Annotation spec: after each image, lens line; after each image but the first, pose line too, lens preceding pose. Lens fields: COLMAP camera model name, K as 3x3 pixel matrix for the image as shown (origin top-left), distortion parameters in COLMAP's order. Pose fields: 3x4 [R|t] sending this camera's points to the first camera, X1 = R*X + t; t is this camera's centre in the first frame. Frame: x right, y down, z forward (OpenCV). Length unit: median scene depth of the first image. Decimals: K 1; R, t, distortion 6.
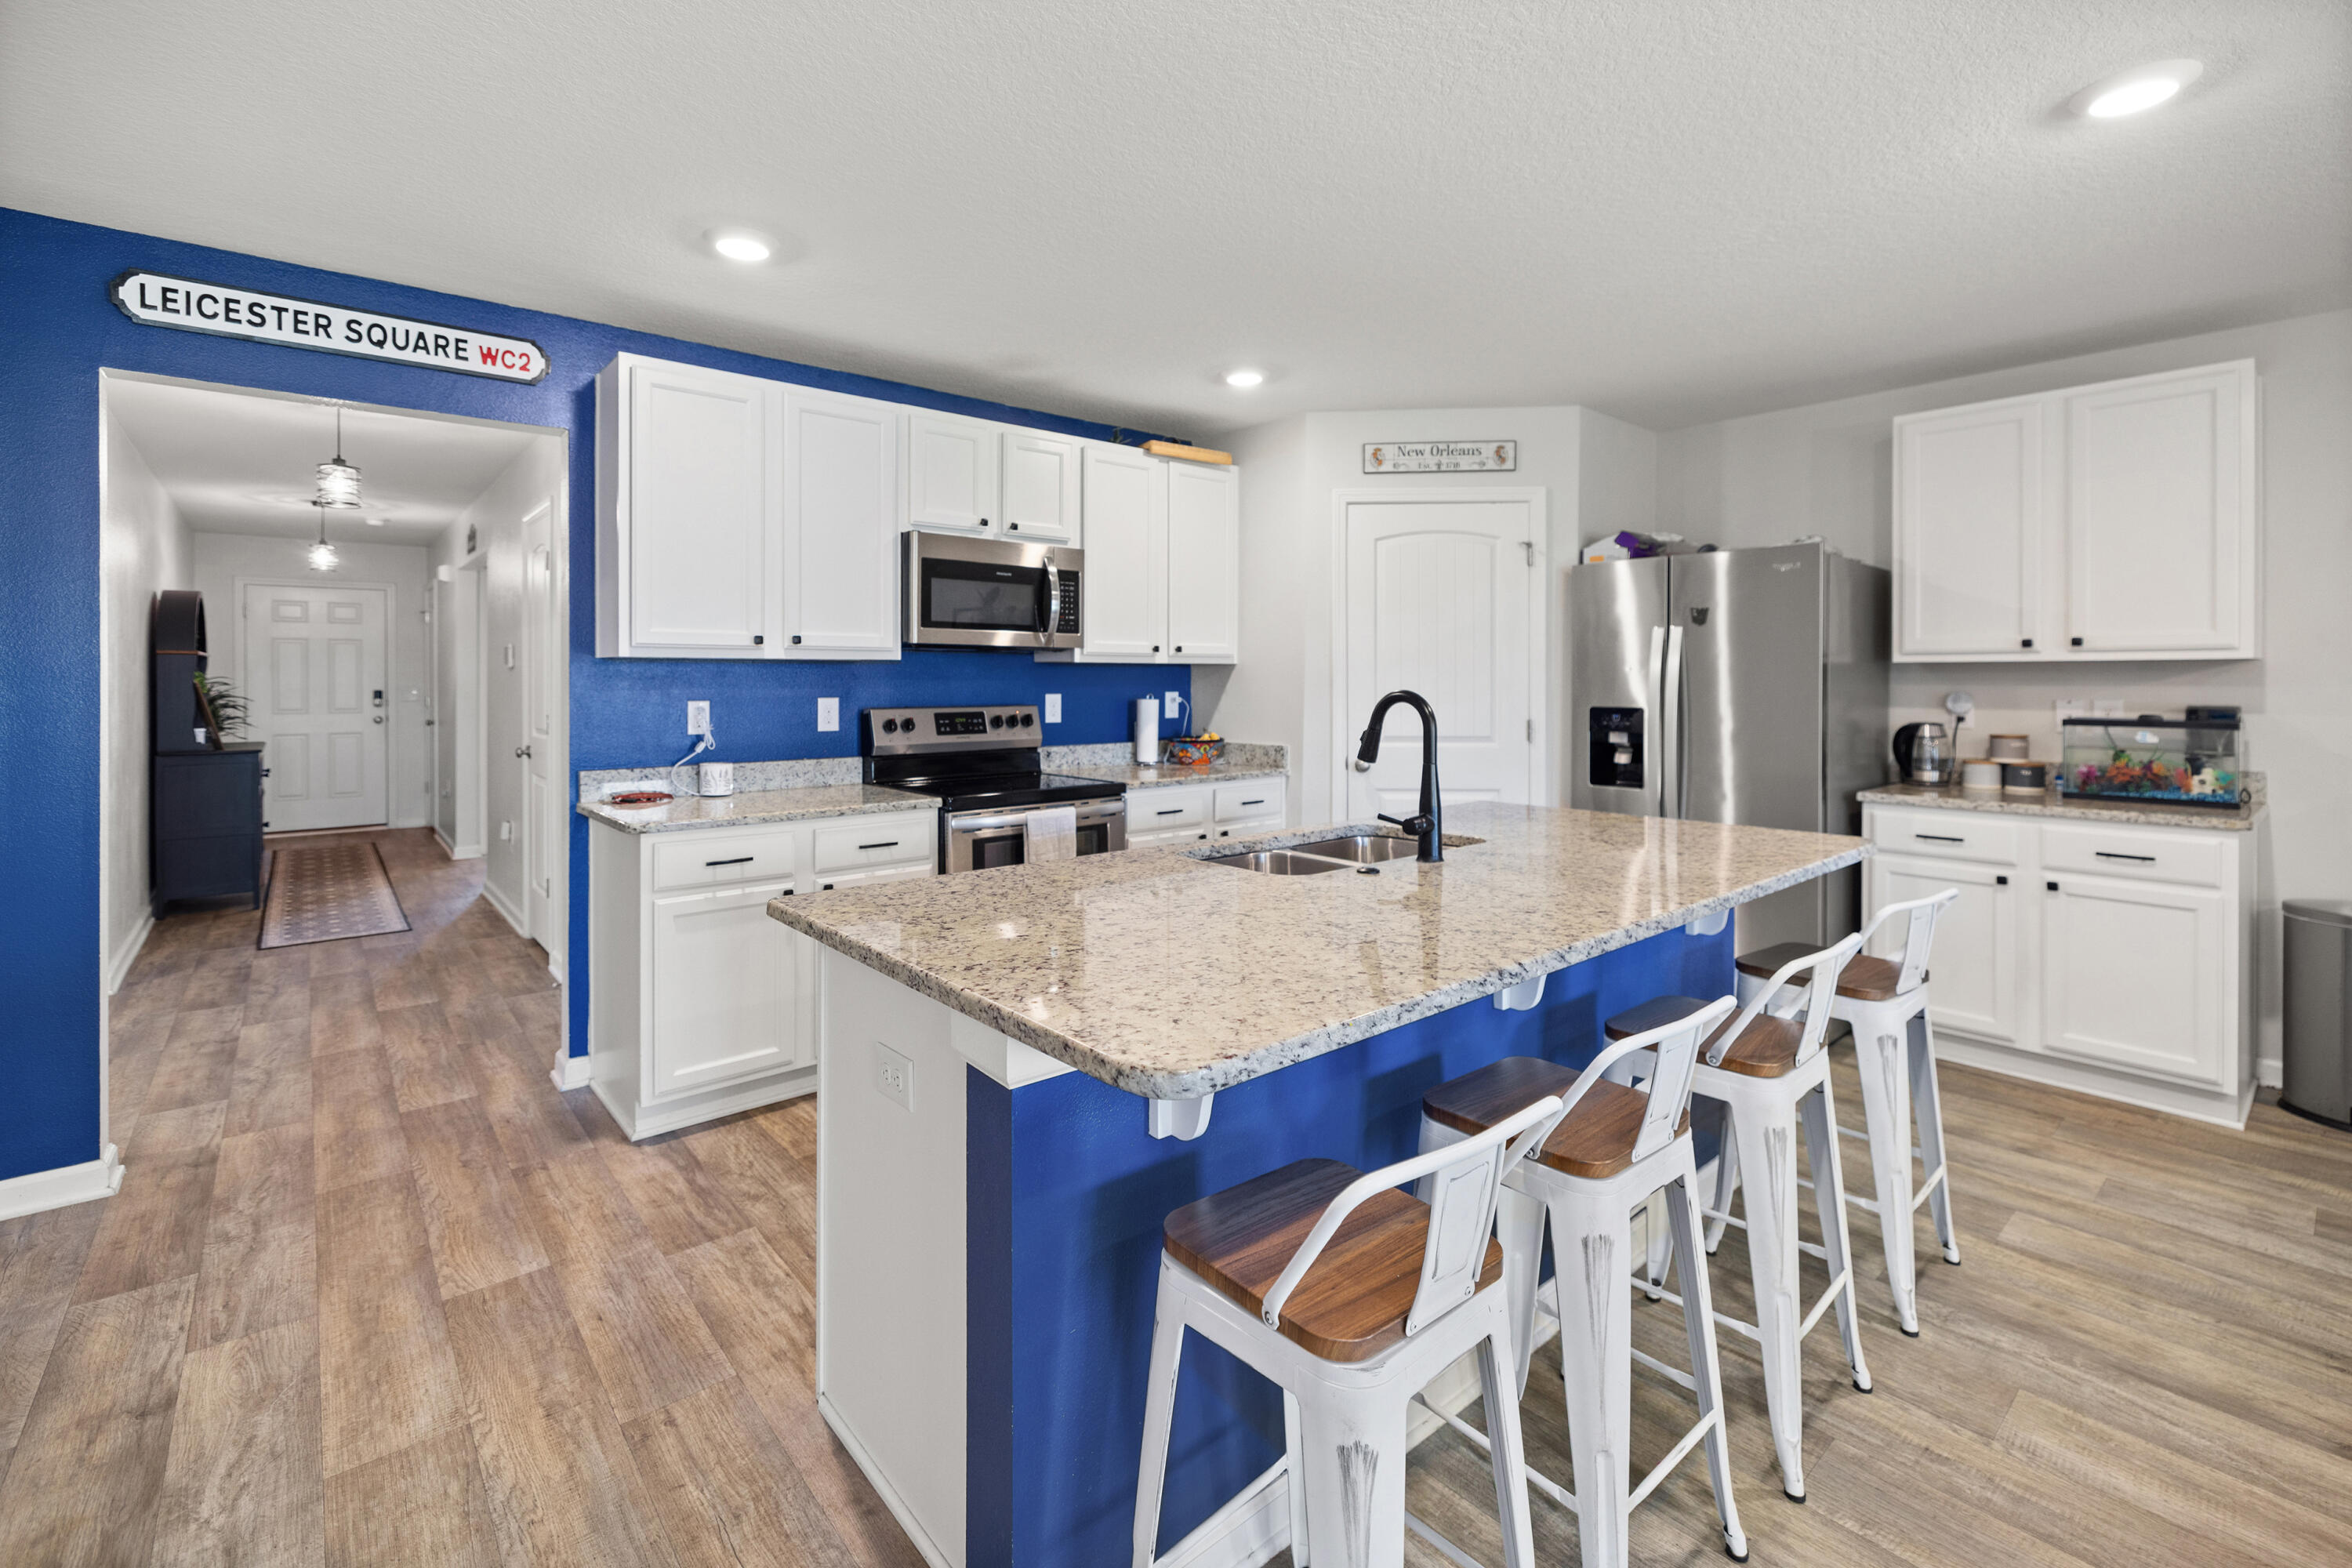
lens RADIAL K [[1016.7, 0, 1139.3], [0, 1016.7, 673.7], [0, 0, 1]] dist [0.001948, 0.000132]
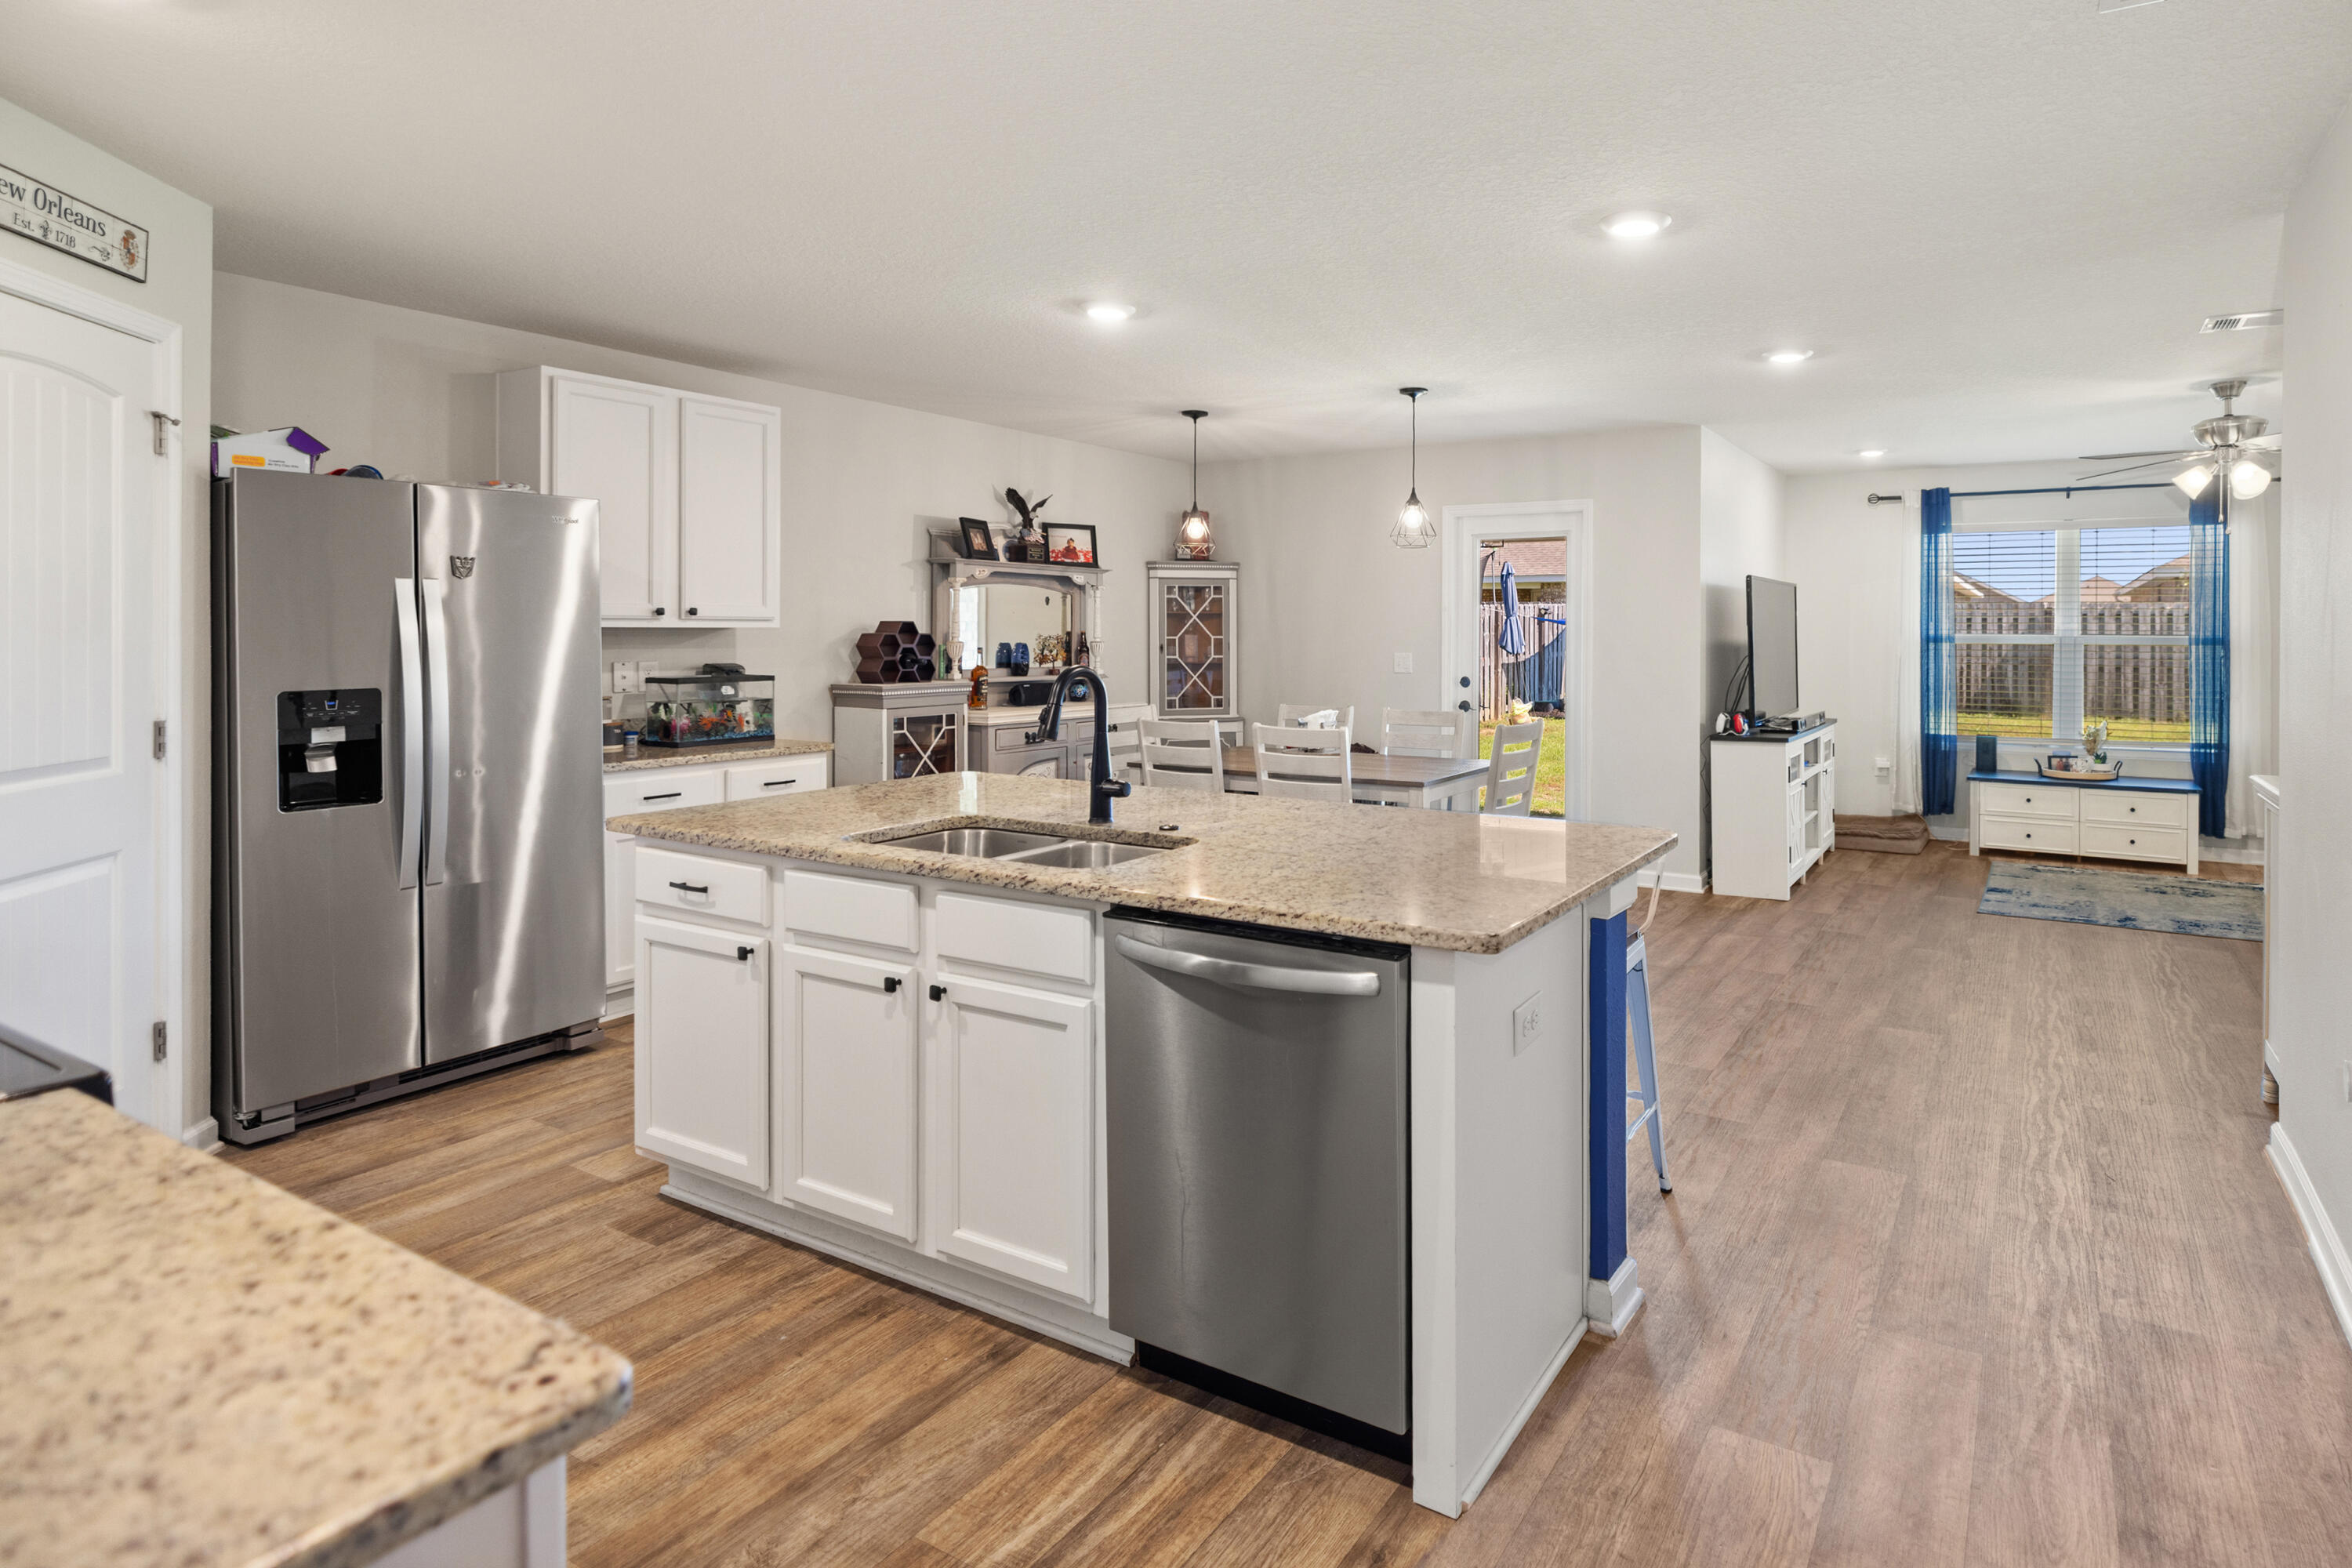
lens RADIAL K [[1232.8, 0, 1375.4], [0, 1232.8, 640.8], [0, 0, 1]] dist [0.006949, -0.001156]
pose [[-0.353040, -0.003714, 0.935601, -0.611743], [0.001009, 0.999990, 0.004351, -0.002943], [-0.935608, 0.002480, -0.353033, 0.706526]]
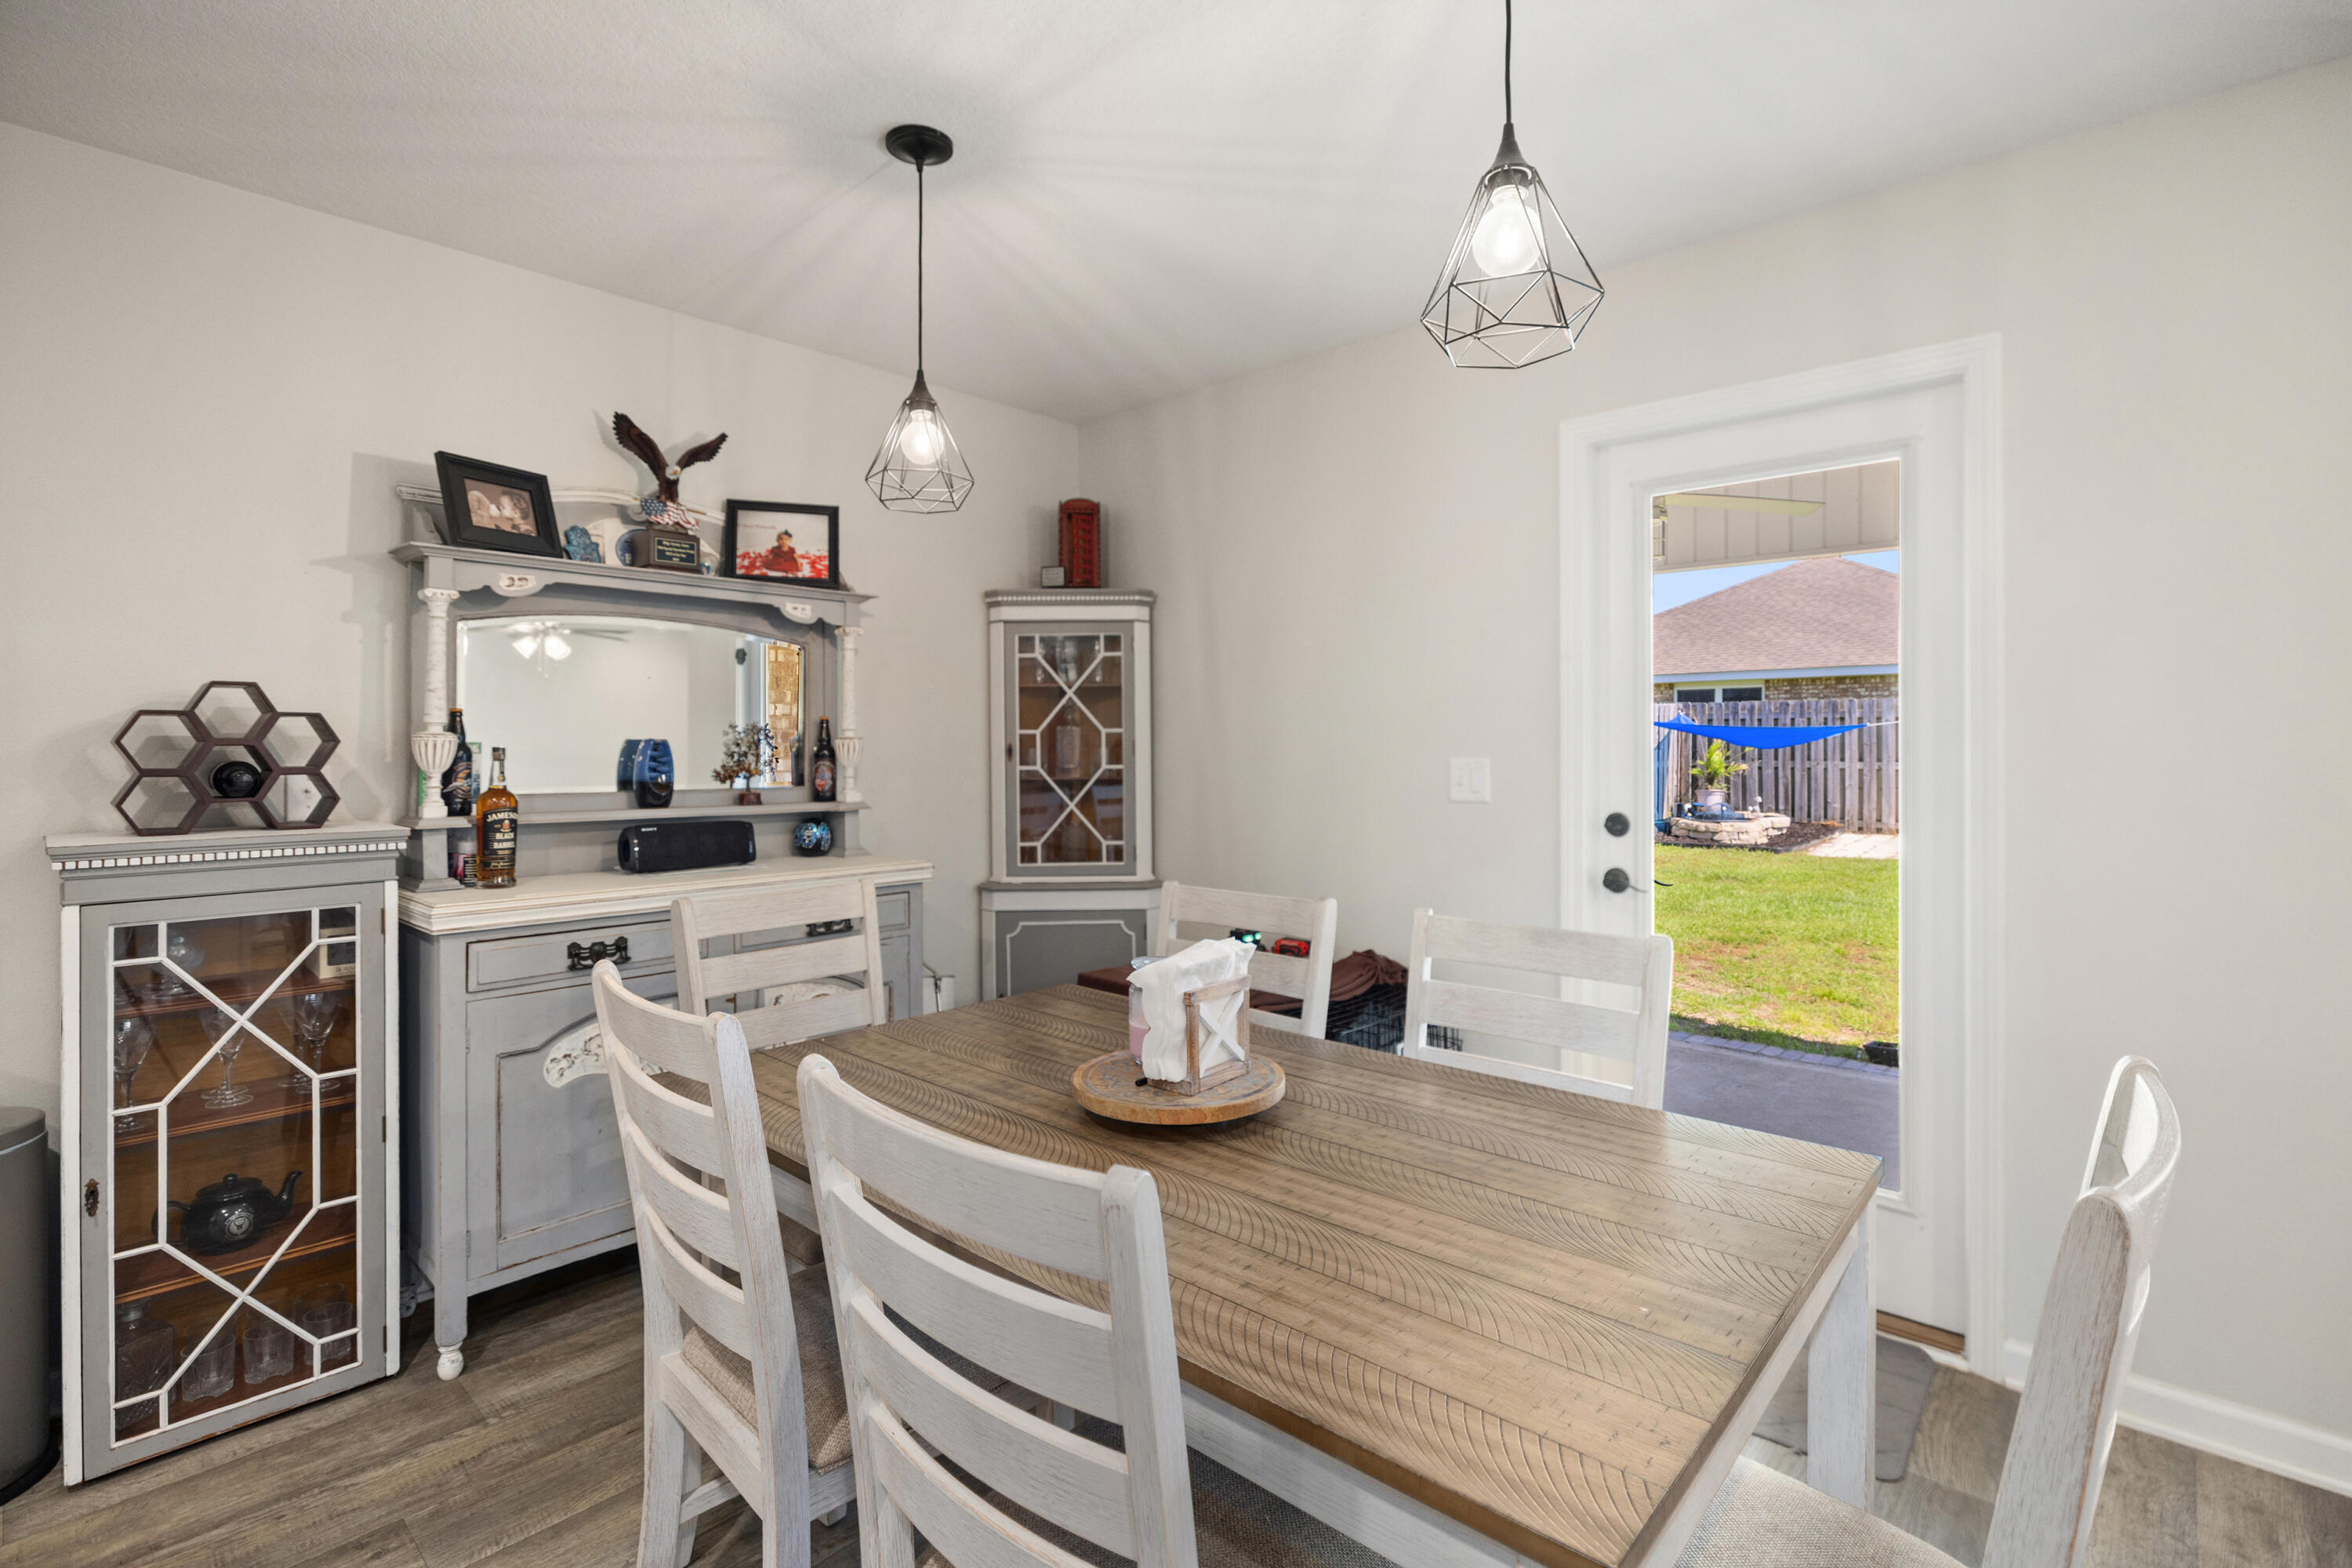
lens RADIAL K [[1057.5, 0, 1211.6], [0, 1057.5, 742.3], [0, 0, 1]] dist [0.001323, 0.000066]
pose [[-0.143729, 0.008044, 0.989584, 0.447464], [0.005205, 0.999959, -0.007373, 0.017309], [-0.989603, 0.004091, -0.143765, 0.279640]]
